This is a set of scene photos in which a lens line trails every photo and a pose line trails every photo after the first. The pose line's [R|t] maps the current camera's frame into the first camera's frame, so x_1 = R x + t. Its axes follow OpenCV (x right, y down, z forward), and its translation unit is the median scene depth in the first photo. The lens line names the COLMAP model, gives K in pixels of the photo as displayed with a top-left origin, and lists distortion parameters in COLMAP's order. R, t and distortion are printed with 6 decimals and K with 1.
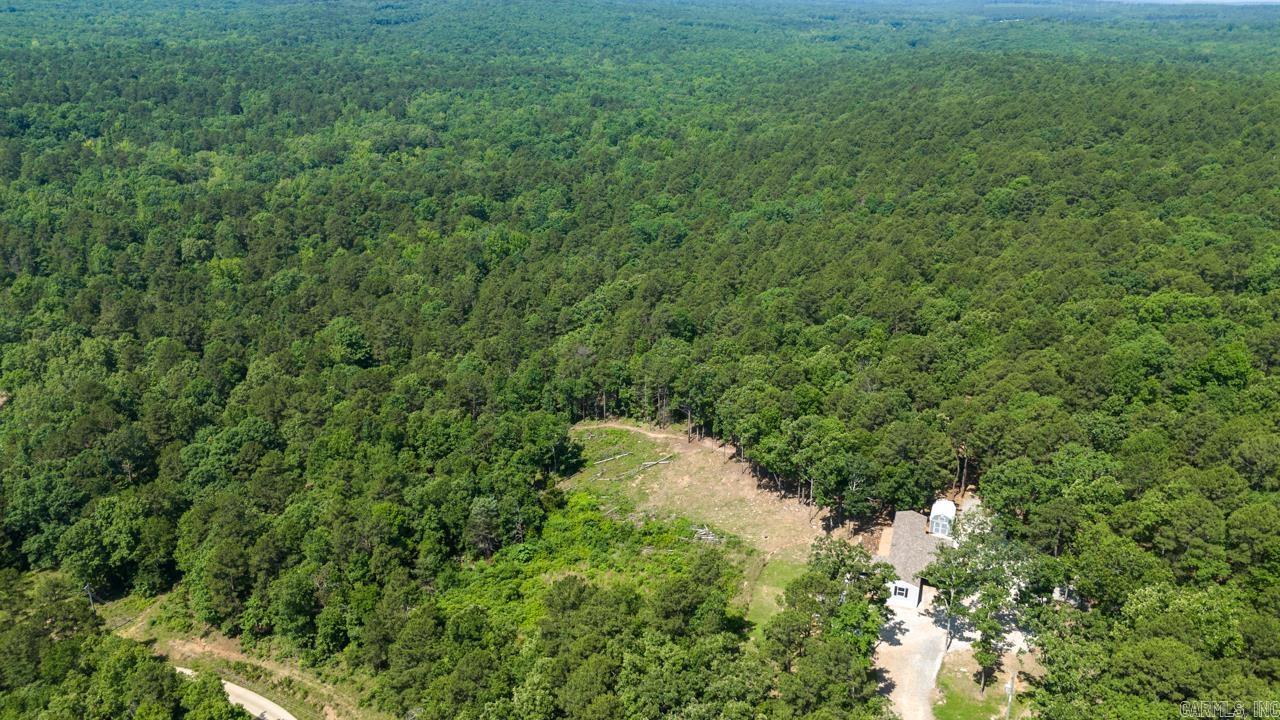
lens RADIAL K [[939.9, 0, 646.9], [0, 939.9, 360.0], [0, 0, 1]] dist [0.066616, -0.062444]
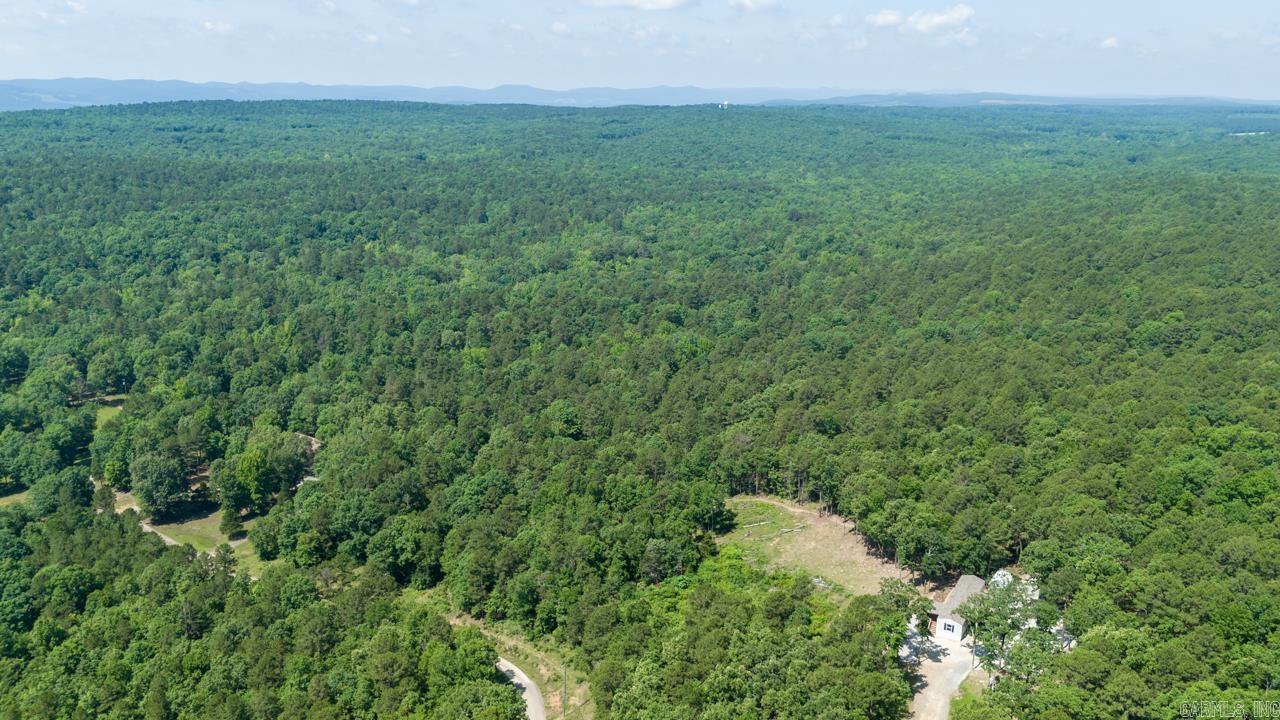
lens RADIAL K [[939.9, 0, 646.9], [0, 939.9, 359.7], [0, 0, 1]] dist [0.066616, -0.062444]
pose [[0.976809, 0.056211, -0.206601, 0.047818], [-0.077046, 0.992565, -0.094221, 0.010827], [0.199769, 0.107954, 0.973878, -0.211825]]
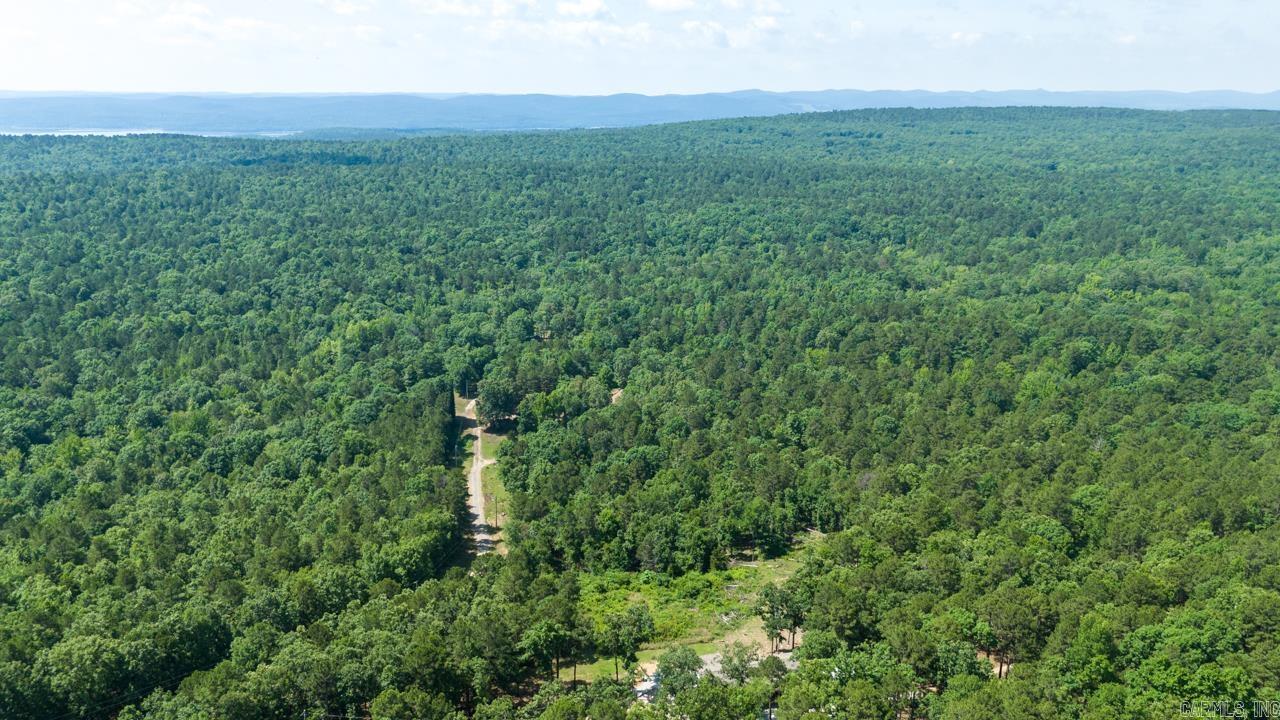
lens RADIAL K [[939.9, 0, 640.0], [0, 939.9, 371.2], [0, 0, 1]] dist [0.066616, -0.062444]
pose [[0.591844, 0.218878, -0.775766, 0.502117], [-0.294362, 0.954645, 0.044774, -0.080650], [0.750381, 0.201857, 0.629430, 0.037455]]
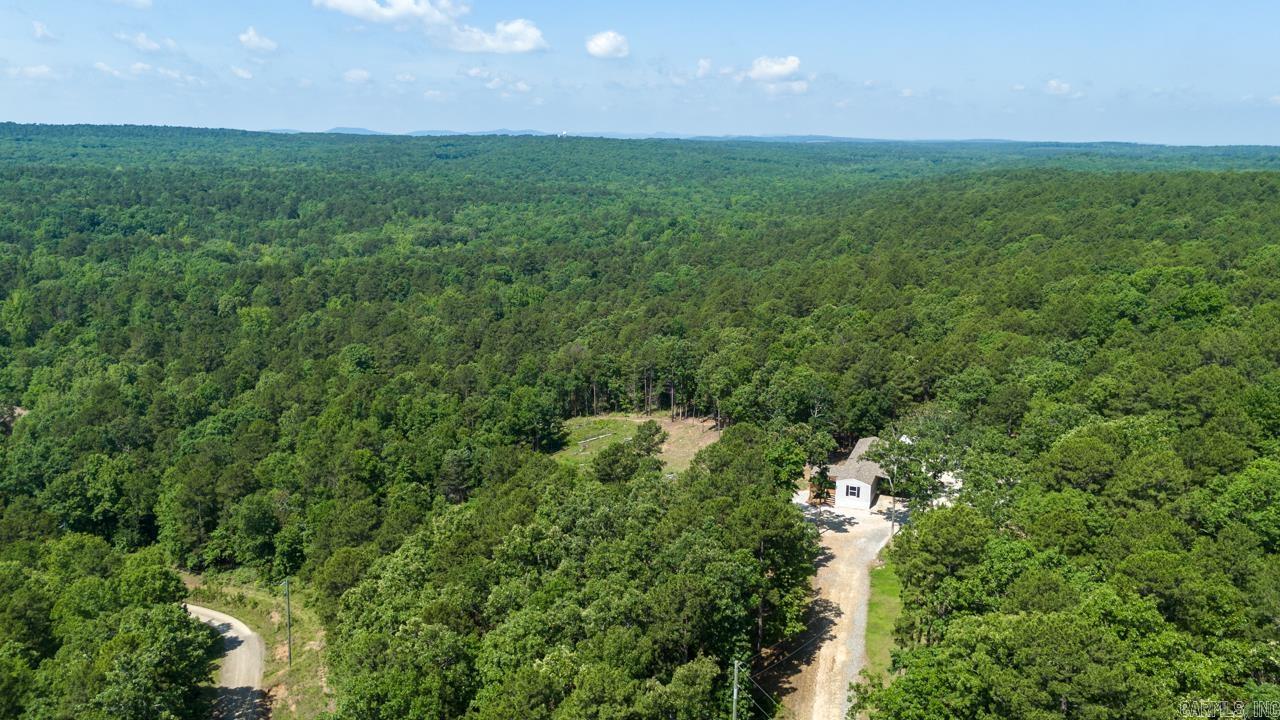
lens RADIAL K [[939.9, 0, 646.3], [0, 939.9, 359.3], [0, 0, 1]] dist [0.066616, -0.062444]
pose [[0.998584, 0.007423, -0.052676, 0.048575], [-0.014924, 0.989544, -0.143458, 0.116215], [0.051061, 0.144041, 0.988254, 0.003076]]
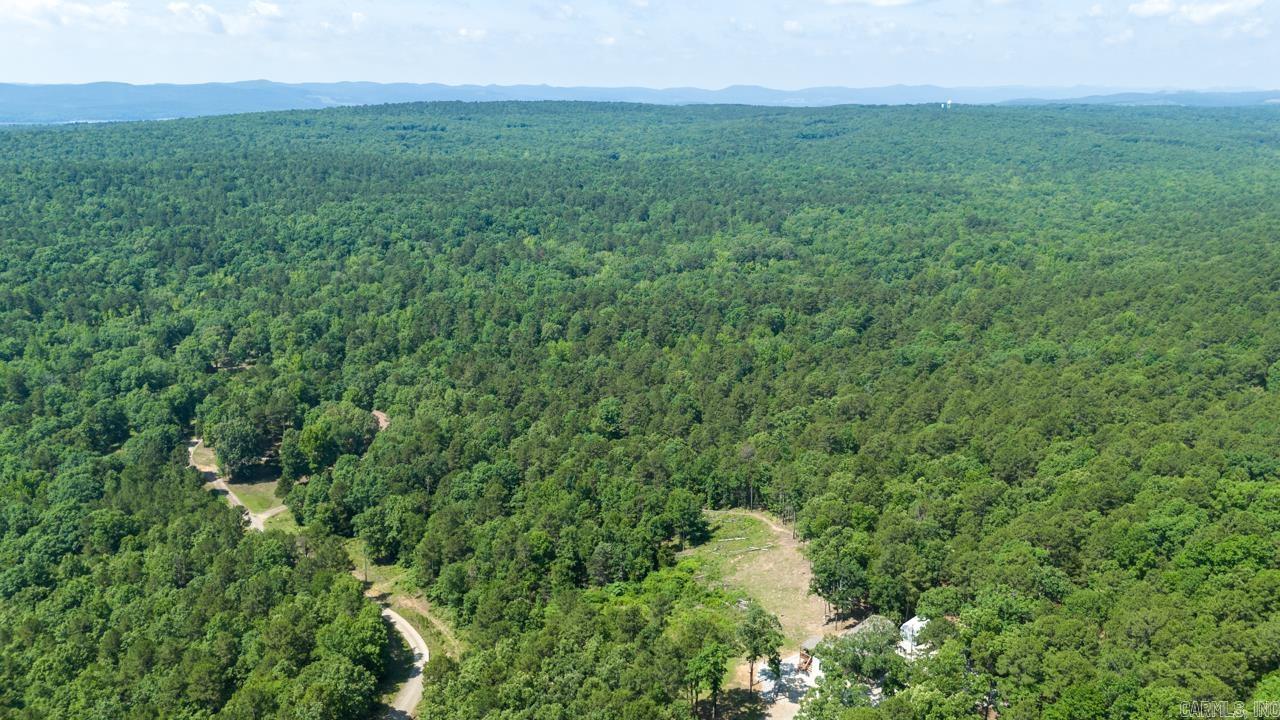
lens RADIAL K [[939.9, 0, 644.4], [0, 939.9, 364.6], [0, 0, 1]] dist [0.066616, -0.062444]
pose [[0.900020, 0.117905, -0.419599, 0.246843], [-0.158385, 0.985376, -0.062843, -0.017216], [0.406053, 0.123018, 0.905532, -0.133813]]
